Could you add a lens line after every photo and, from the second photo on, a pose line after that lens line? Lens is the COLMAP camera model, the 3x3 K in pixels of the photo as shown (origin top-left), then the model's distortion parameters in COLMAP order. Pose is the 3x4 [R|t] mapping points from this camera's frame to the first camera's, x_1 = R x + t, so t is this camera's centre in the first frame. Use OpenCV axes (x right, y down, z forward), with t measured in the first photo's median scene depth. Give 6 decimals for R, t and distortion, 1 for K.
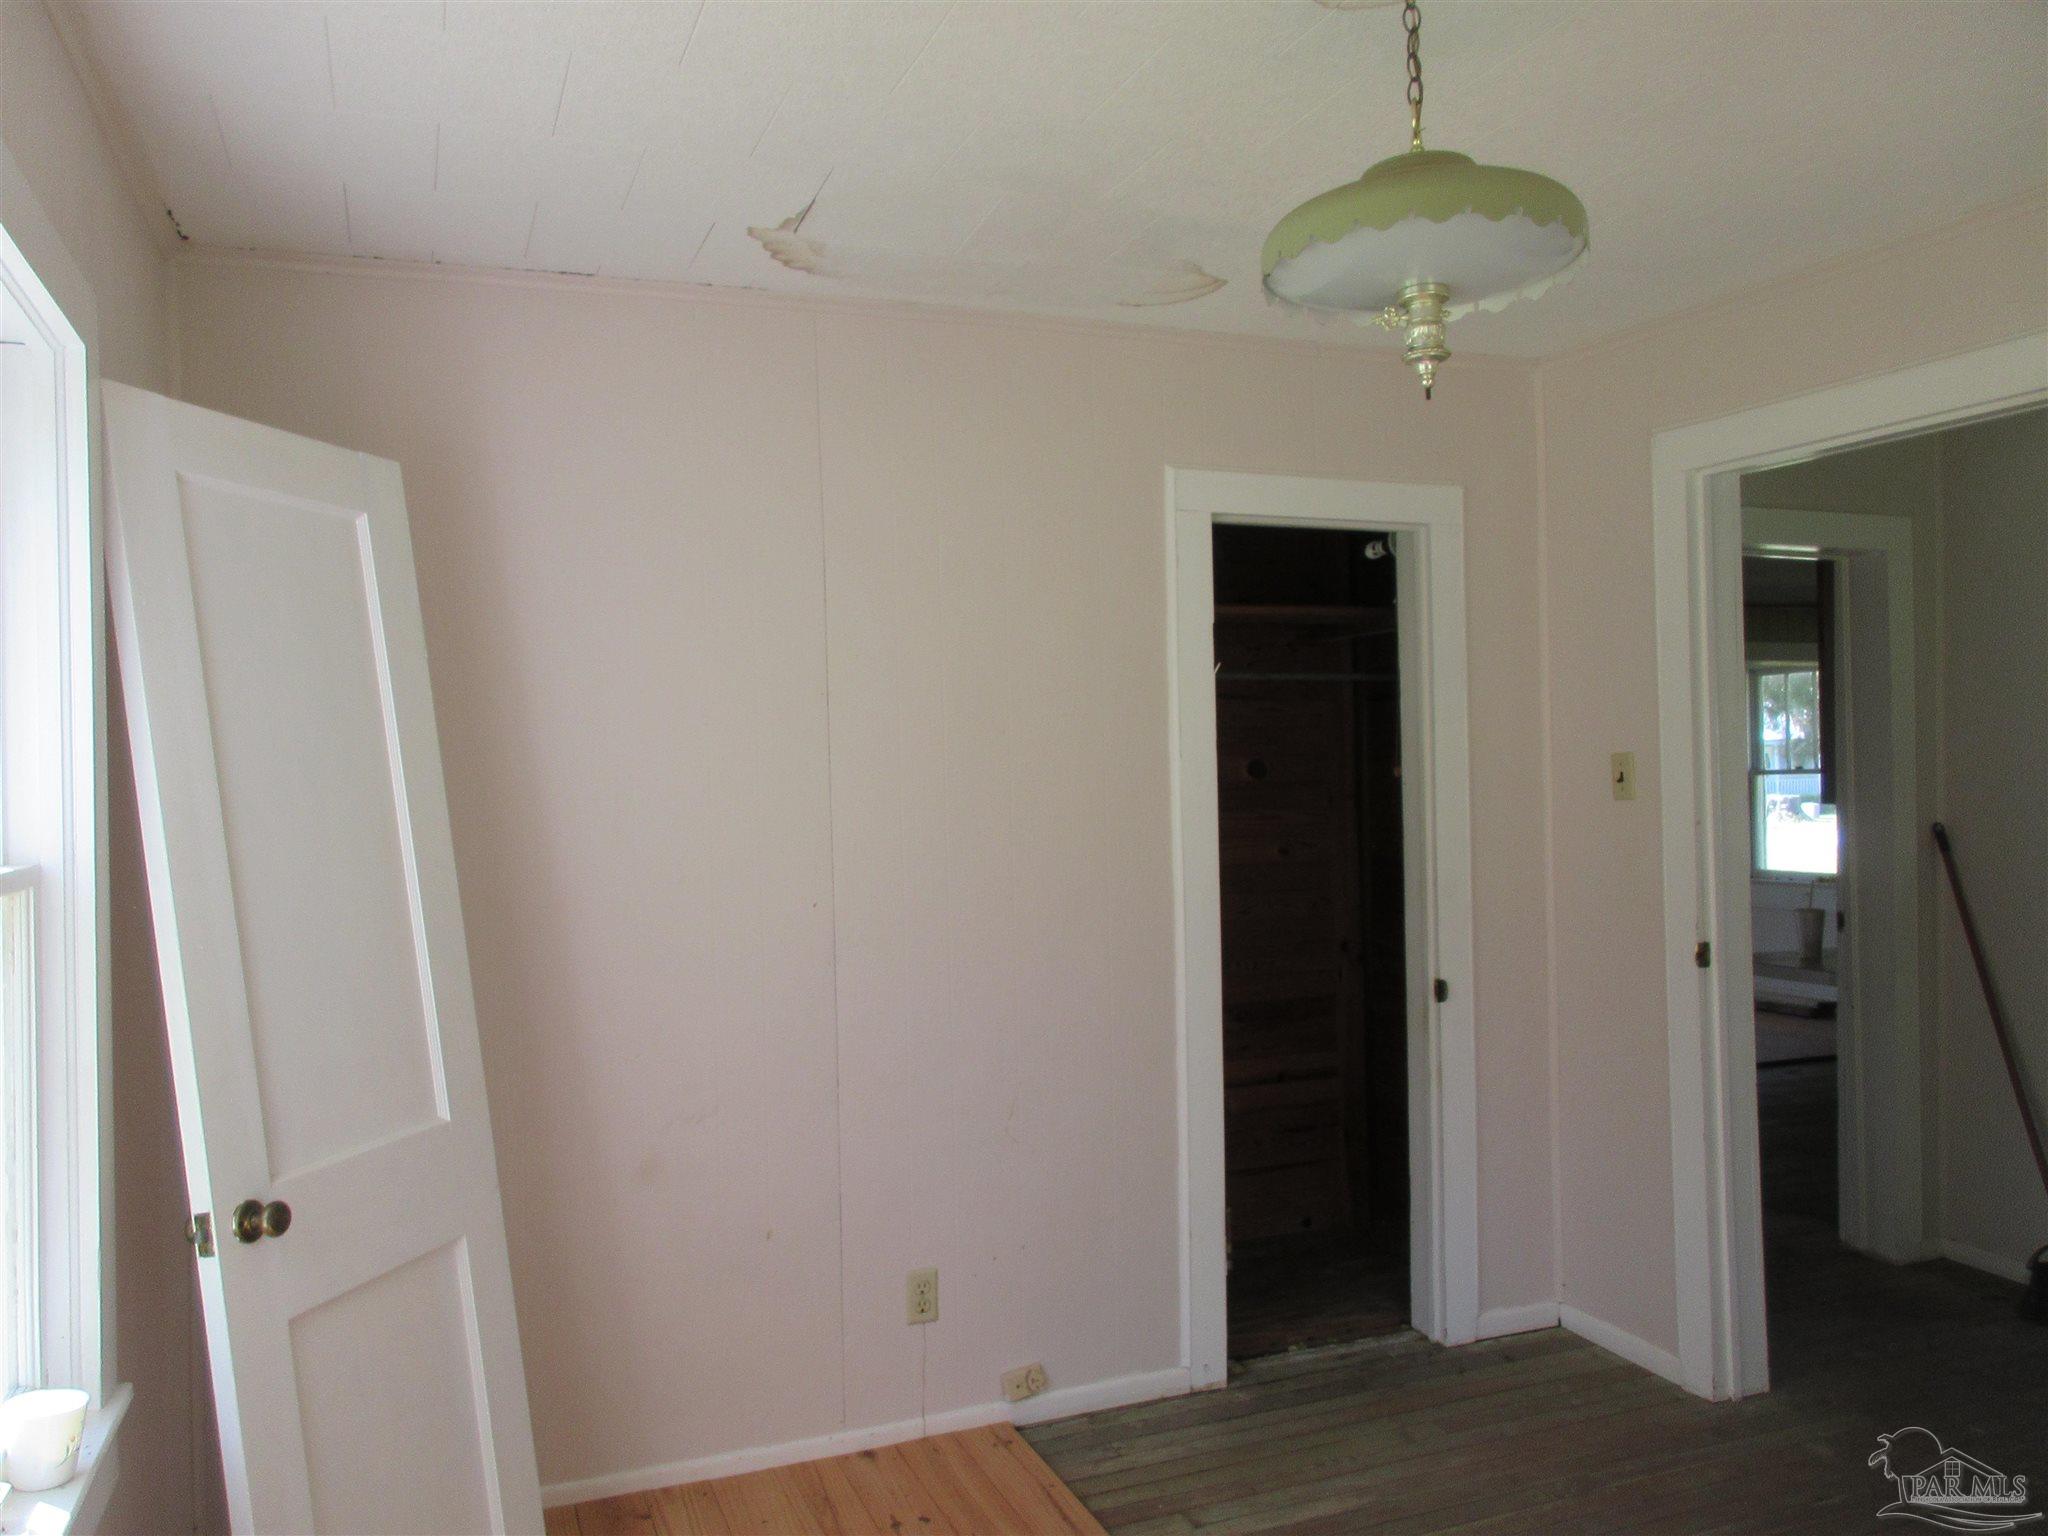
lens RADIAL K [[1540.6, 0, 1024.0], [0, 1540.6, 768.0], [0, 0, 1]] dist [0.010701, -0.000808]
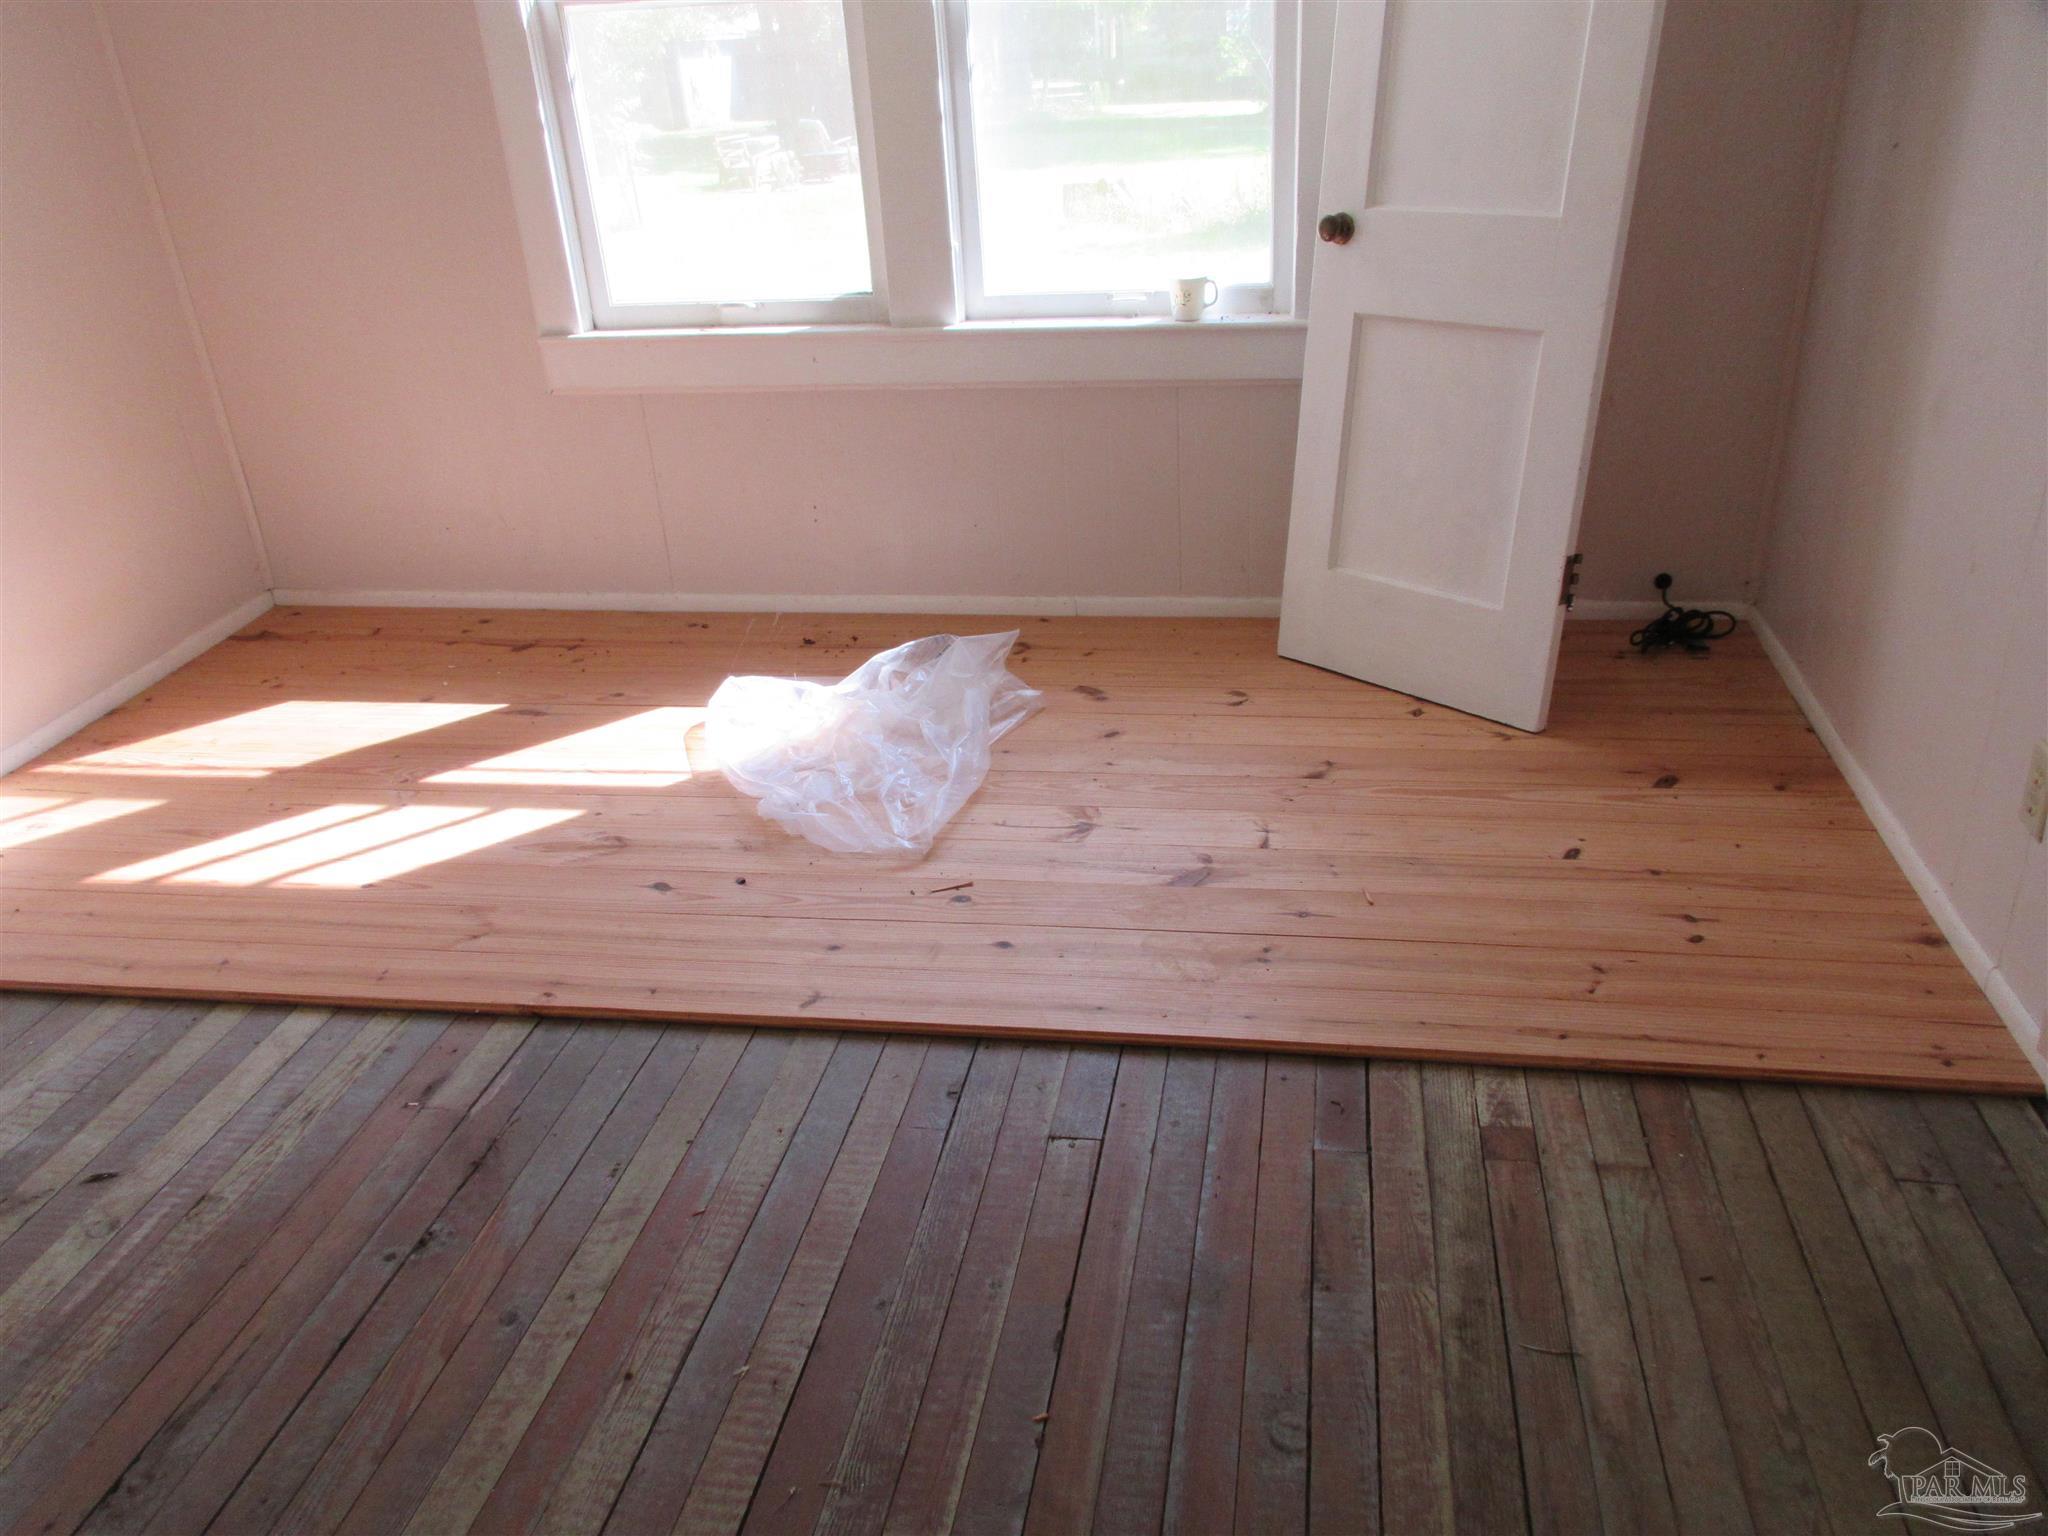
lens RADIAL K [[1540.6, 0, 1024.0], [0, 1540.6, 768.0], [0, 0, 1]] dist [0.010701, -0.000808]
pose [[-0.536592, 0.405674, -0.739931, 0.607075], [0.069704, 0.895172, 0.440238, 0.064494], [0.840958, 0.184652, -0.508619, 1.065979]]
